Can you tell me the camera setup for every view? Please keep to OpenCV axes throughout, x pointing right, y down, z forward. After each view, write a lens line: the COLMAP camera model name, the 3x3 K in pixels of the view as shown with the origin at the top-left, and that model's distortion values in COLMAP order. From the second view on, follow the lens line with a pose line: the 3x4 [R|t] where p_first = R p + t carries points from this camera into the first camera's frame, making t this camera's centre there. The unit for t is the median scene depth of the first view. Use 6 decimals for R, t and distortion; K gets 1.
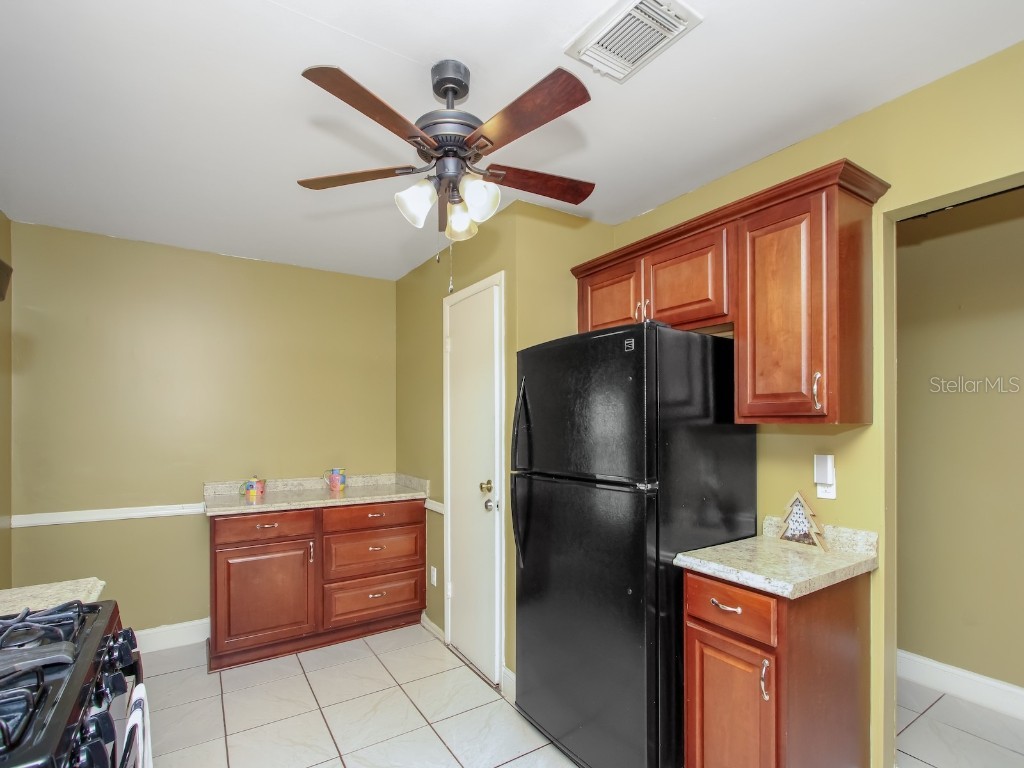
lens RADIAL K [[487.3, 0, 512.0], [0, 487.3, 418.5], [0, 0, 1]] dist [0.000875, 0.002247]
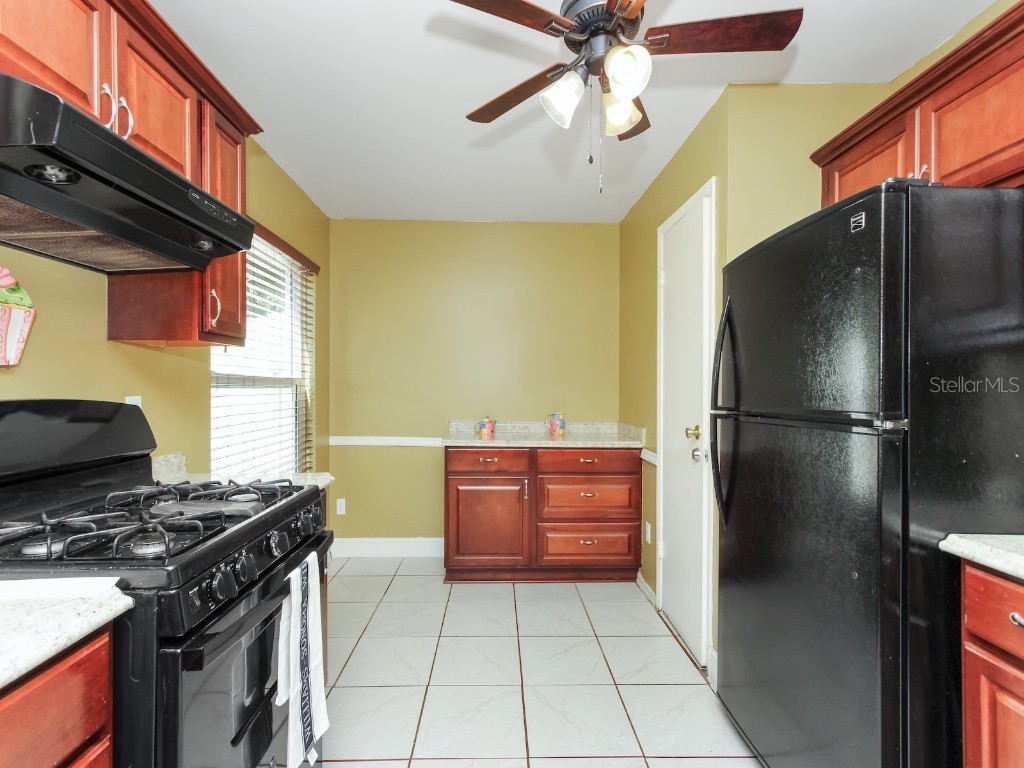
lens RADIAL K [[488.9, 0, 512.4], [0, 488.9, 383.5], [0, 0, 1]] dist [0.009404, 0.002958]
pose [[0.859157, 0.003593, -0.511699, 0.120082], [-0.003203, 0.999994, 0.001645, 0.054068], [0.511702, 0.000226, 0.859163, 0.098196]]
